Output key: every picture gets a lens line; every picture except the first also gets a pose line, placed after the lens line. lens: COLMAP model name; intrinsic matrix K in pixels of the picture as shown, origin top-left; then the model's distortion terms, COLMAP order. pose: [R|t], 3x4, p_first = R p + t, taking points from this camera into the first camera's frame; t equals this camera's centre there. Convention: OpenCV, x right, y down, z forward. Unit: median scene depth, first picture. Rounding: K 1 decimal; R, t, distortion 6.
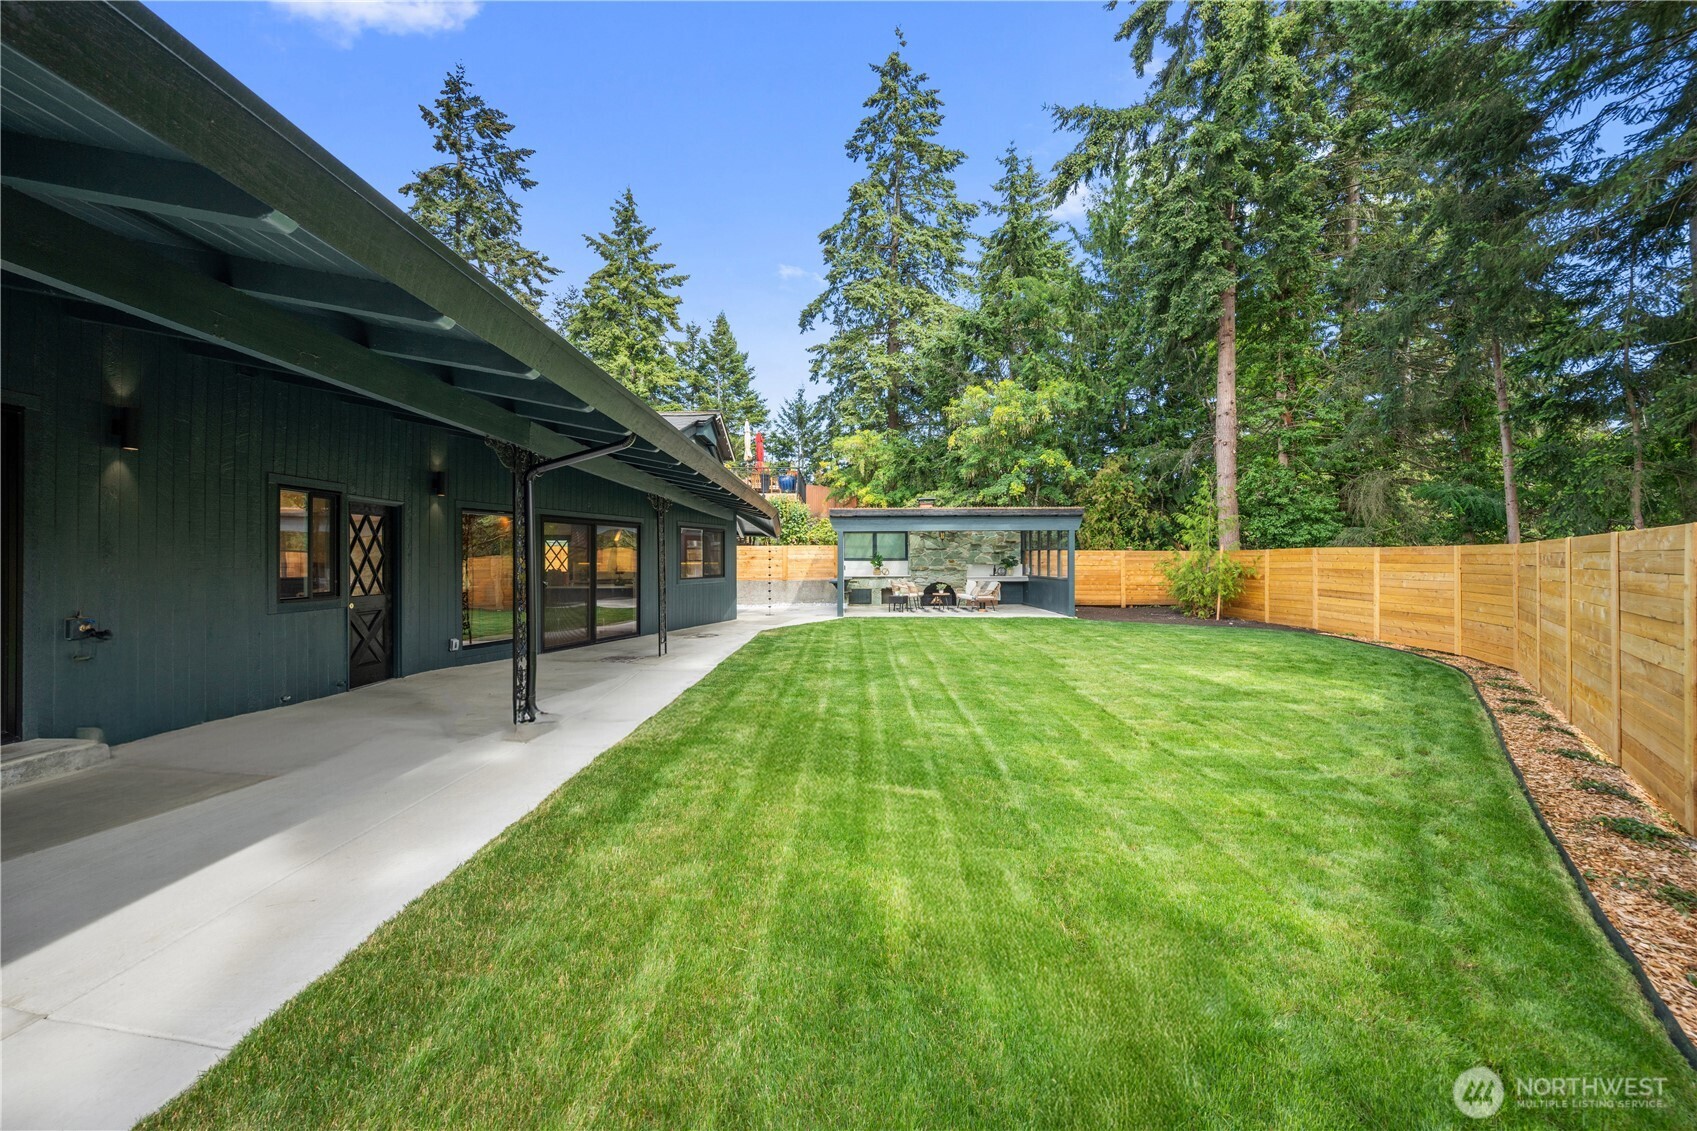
lens RADIAL K [[663.8, 0, 848.5], [0, 663.8, 565.5], [0, 0, 1]] dist [-0.000170, 0.000080]
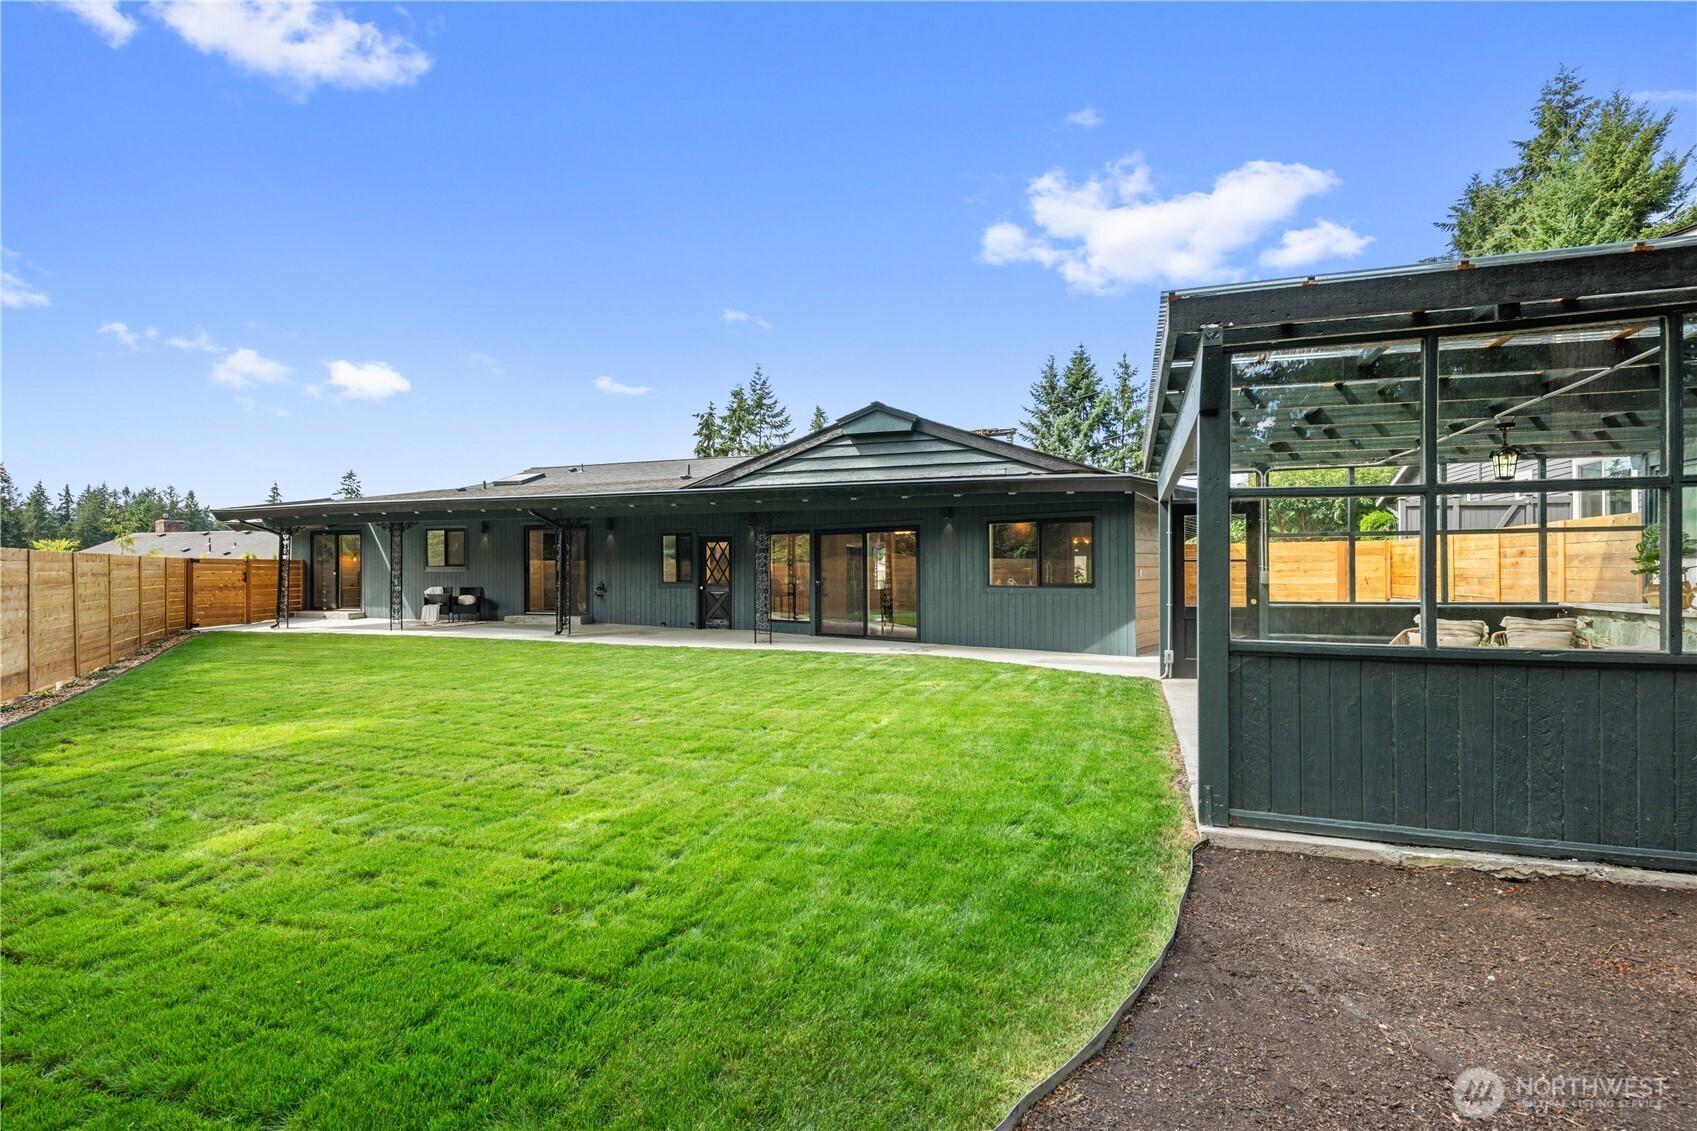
lens RADIAL K [[787.0, 0, 848.5], [0, 787.0, 565.5], [0, 0, 1]] dist [0.002854, 0.000218]
pose [[-0.341287, -0.000962, -0.939959, 0.227155], [-0.002143, 0.999998, -0.000246, -0.001353], [0.939957, 0.001931, -0.341288, 0.367999]]
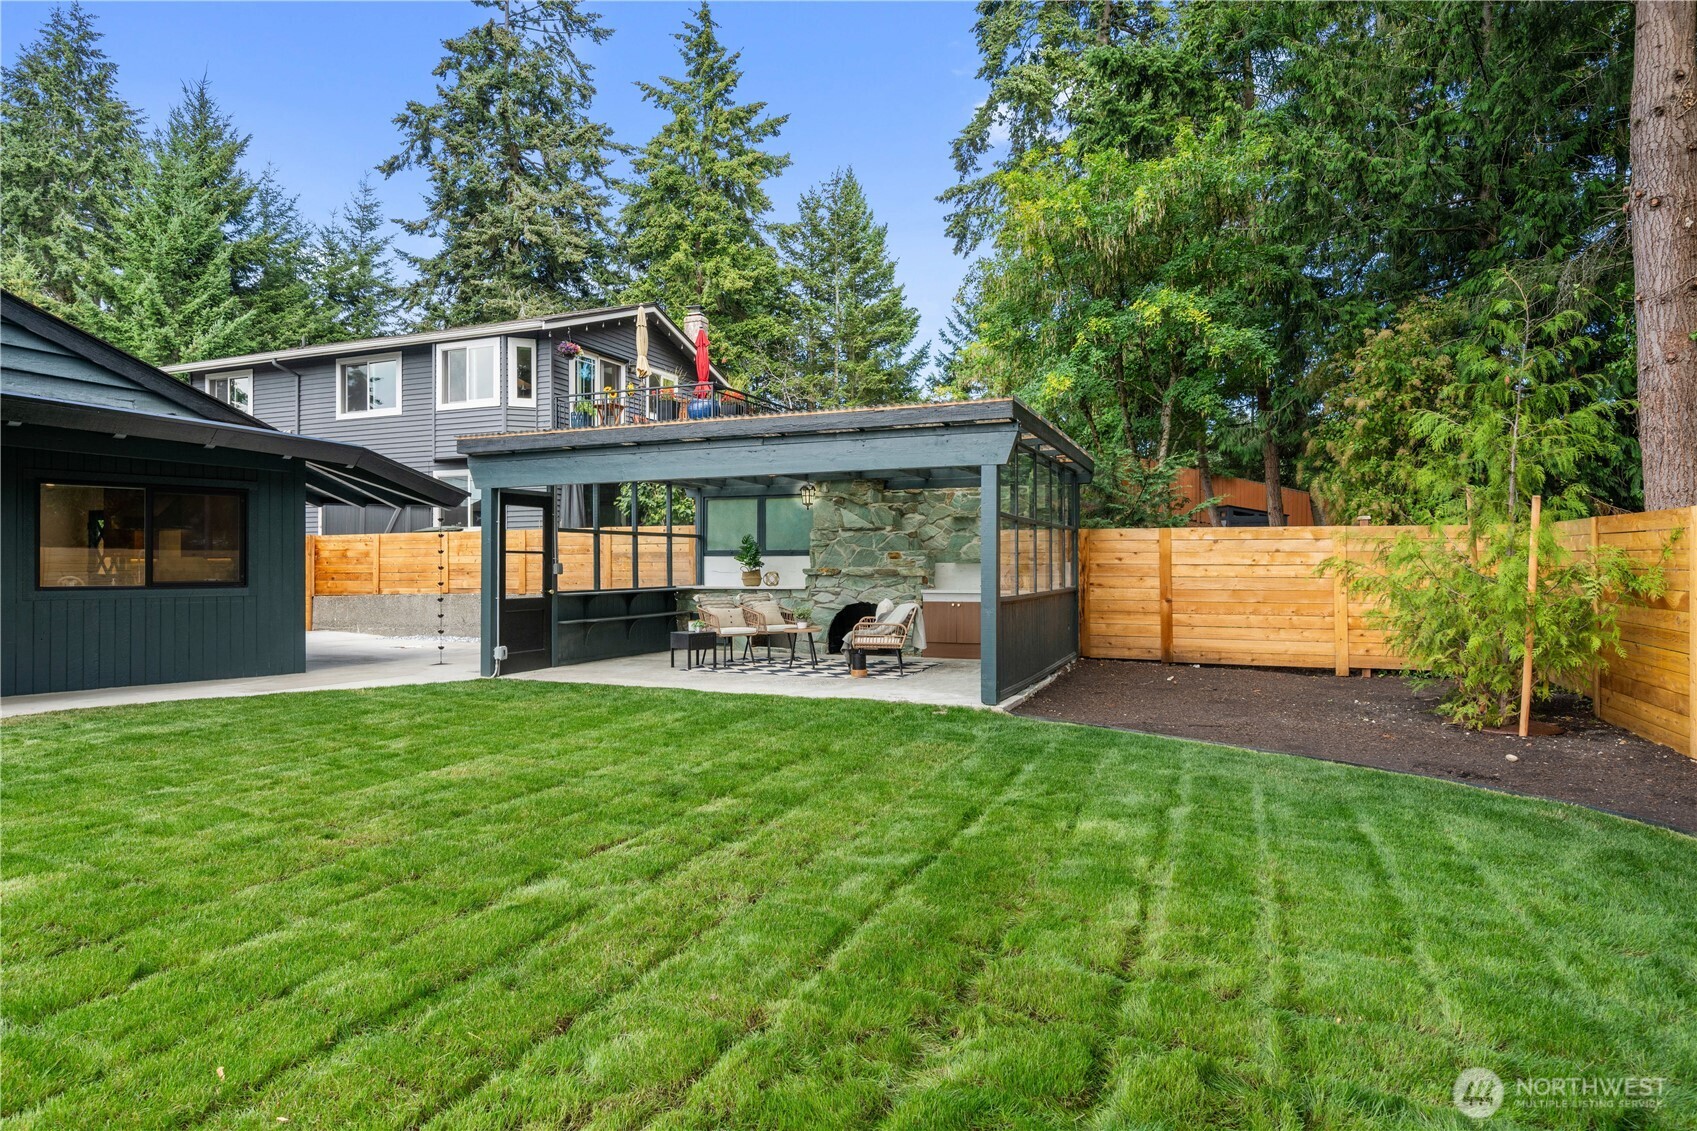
lens RADIAL K [[957.5, 0, 848.5], [0, 957.5, 565.5], [0, 0, 1]] dist [-0.011067, 0.000169]
pose [[0.922386, -0.000924, -0.386267, 0.175154], [-0.002259, 0.999967, -0.007784, 0.002425], [0.386262, 0.008053, 0.922354, 0.185451]]
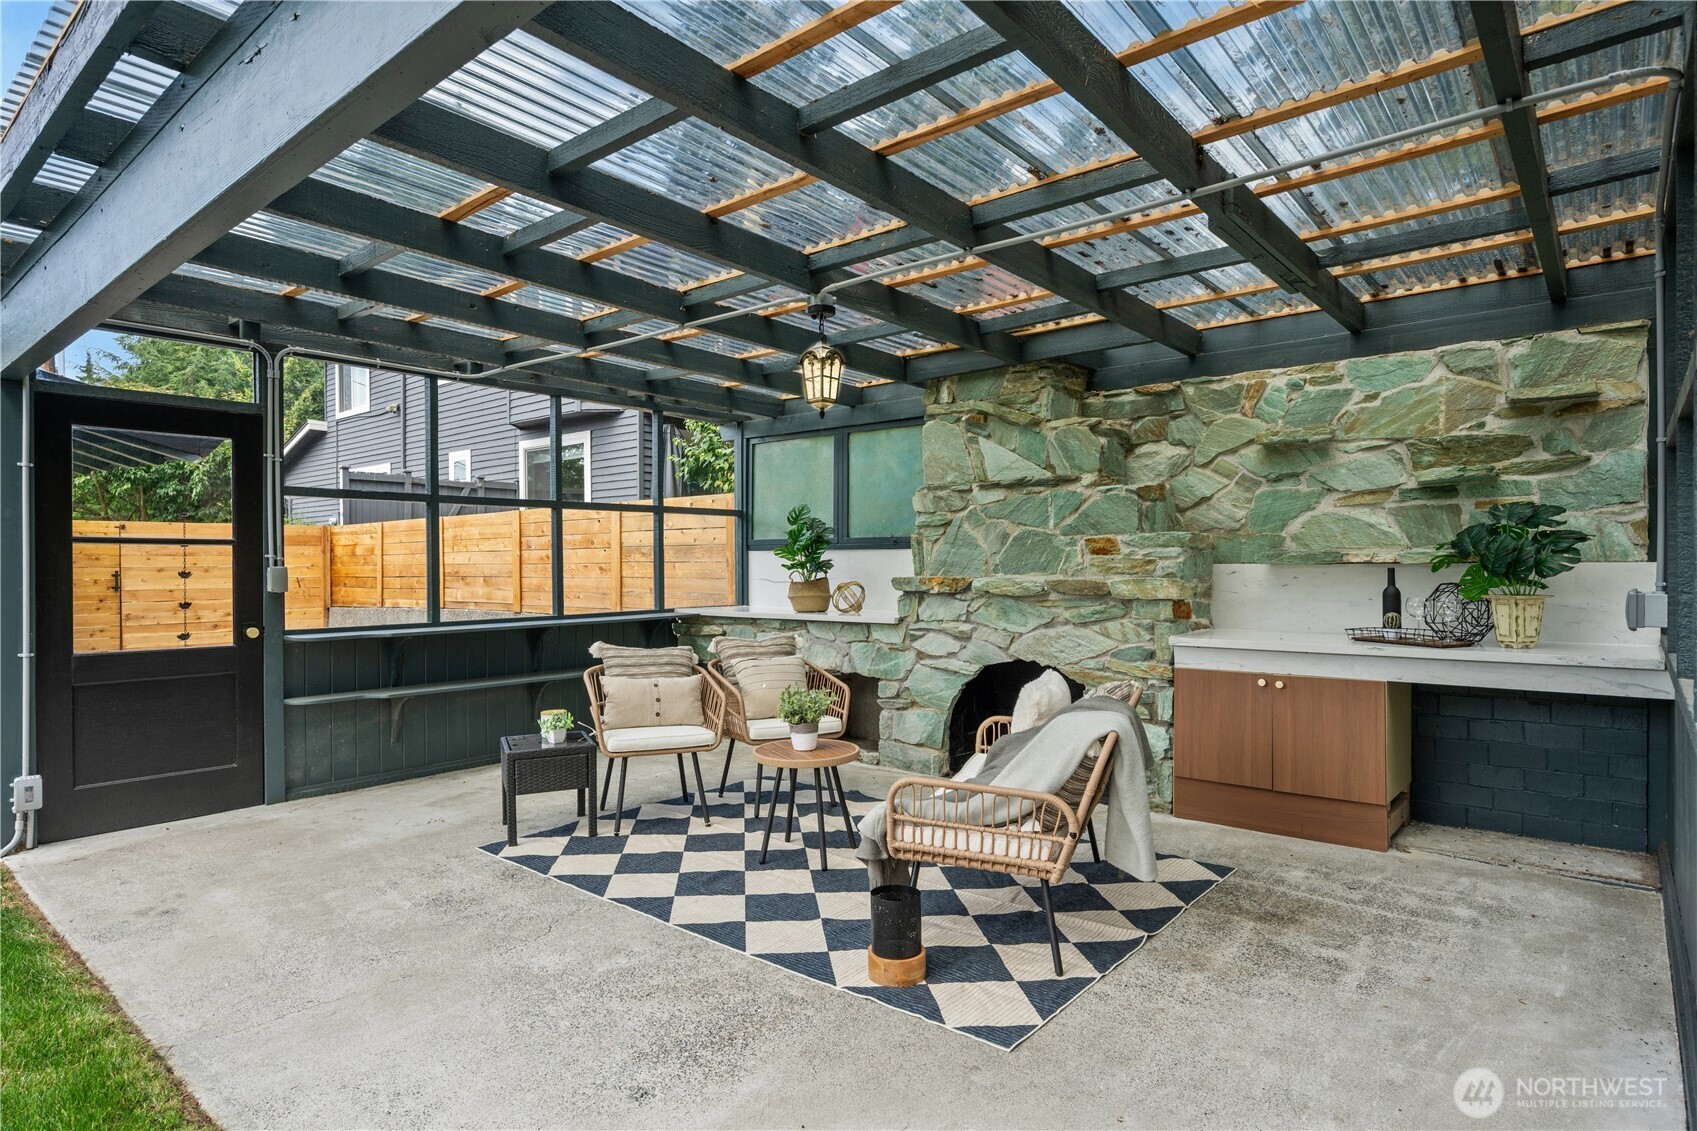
lens RADIAL K [[926.6, 0, 848.5], [0, 926.6, 565.5], [0, 0, 1]] dist [-0.001524, 0.000125]
pose [[0.759887, 0.000491, -0.650055, 0.123505], [-0.004125, 0.999983, -0.004066, -0.000031], [0.650042, 0.005771, 0.759877, 0.359718]]
